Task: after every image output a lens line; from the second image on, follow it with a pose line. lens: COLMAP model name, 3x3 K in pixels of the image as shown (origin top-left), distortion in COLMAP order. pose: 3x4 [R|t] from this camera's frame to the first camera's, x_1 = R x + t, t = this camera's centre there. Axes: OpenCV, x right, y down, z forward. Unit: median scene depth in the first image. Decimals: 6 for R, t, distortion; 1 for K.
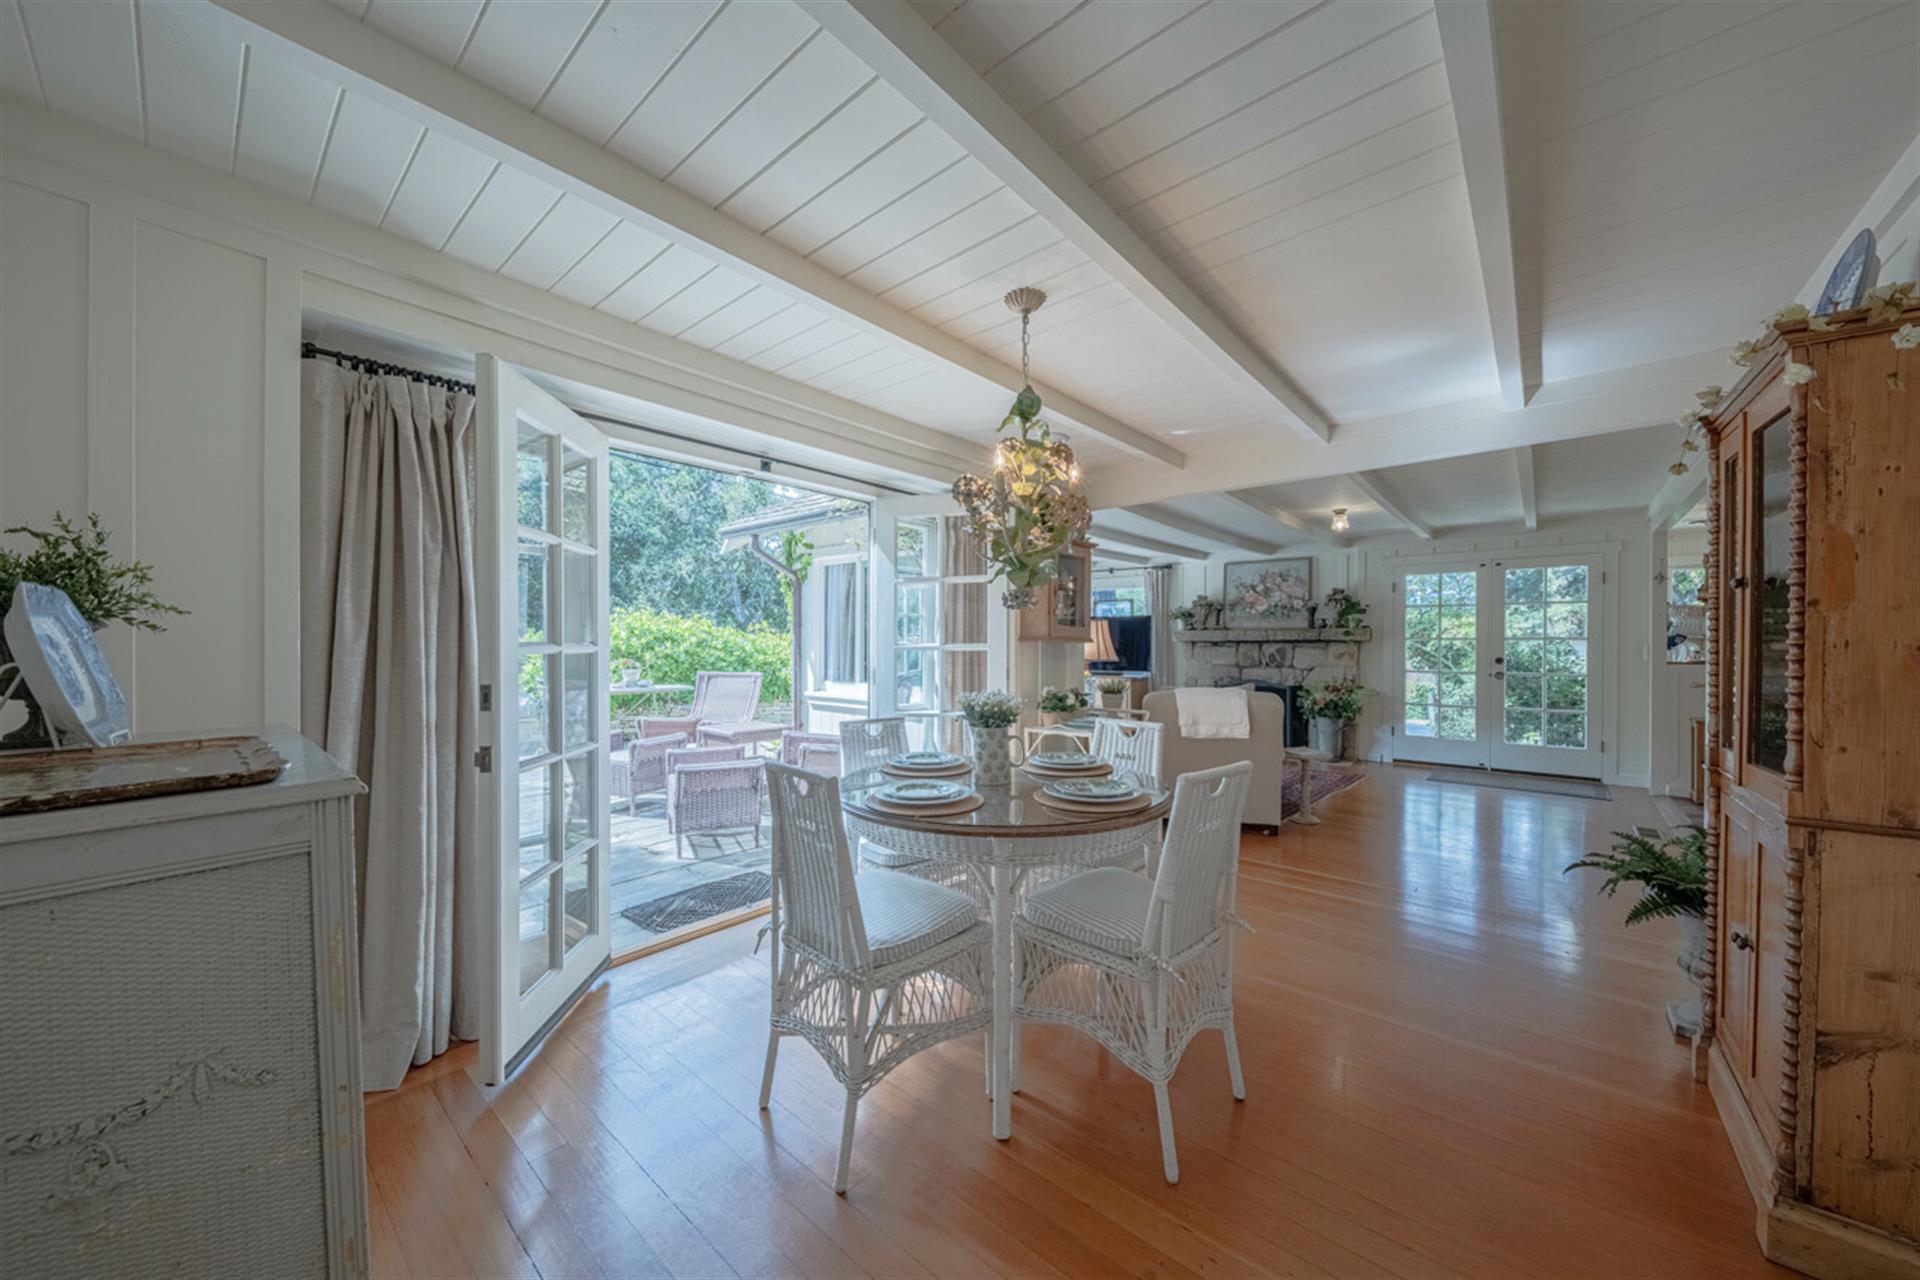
lens RADIAL K [[676.8, 0, 953.6], [0, 676.8, 649.3], [0, 0, 1]] dist [0.000781, 0.000009]
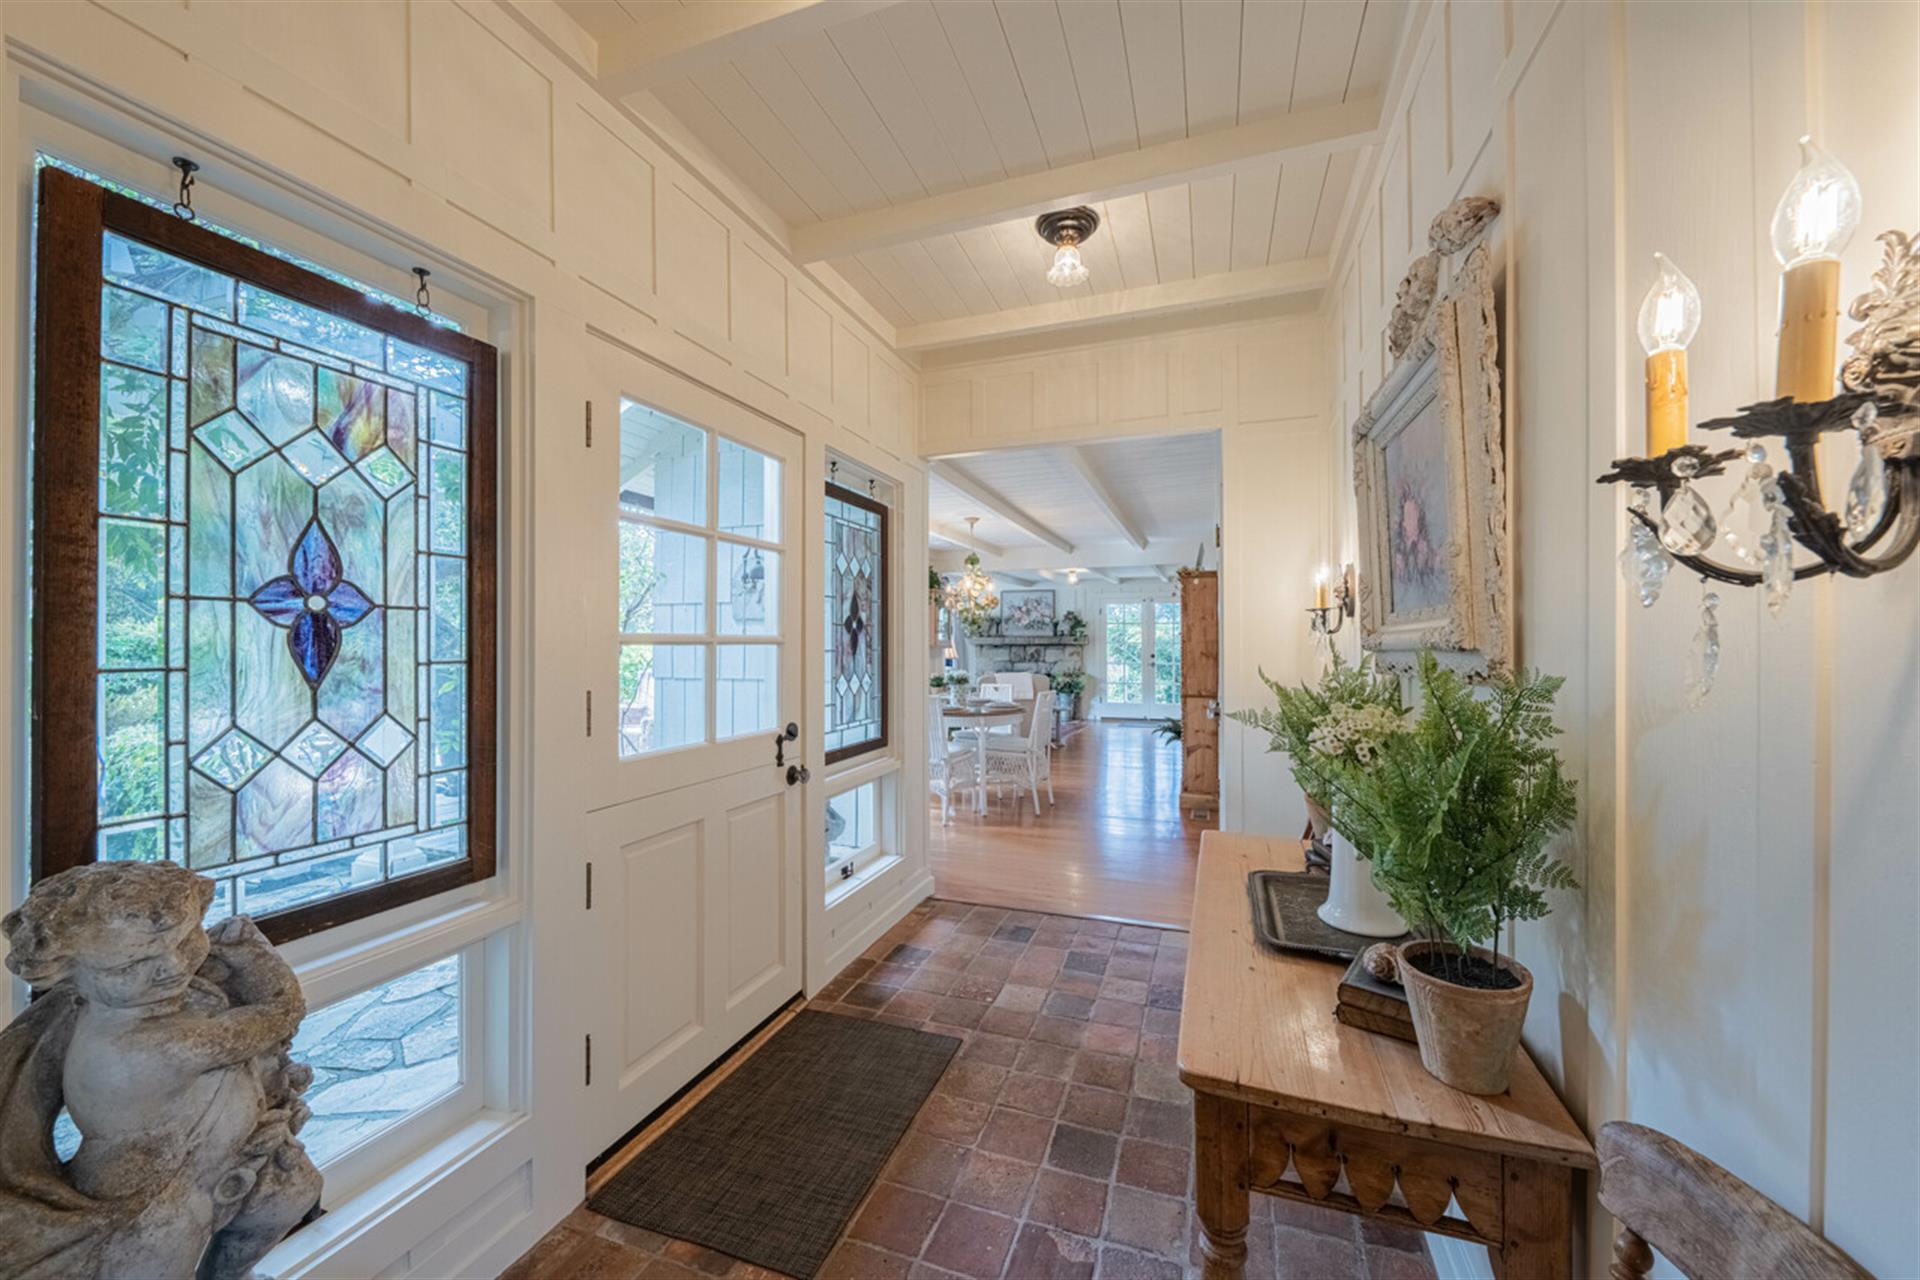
lens RADIAL K [[676.8, 0, 967.4], [0, 676.8, 639.3], [0, 0, 1]] dist [0.000781, 0.000009]
pose [[0.930340, -0.003907, 0.366678, -0.226581], [0.009245, 0.999875, -0.012802, -0.006109], [-0.366583, 0.015300, 0.930260, -0.367762]]
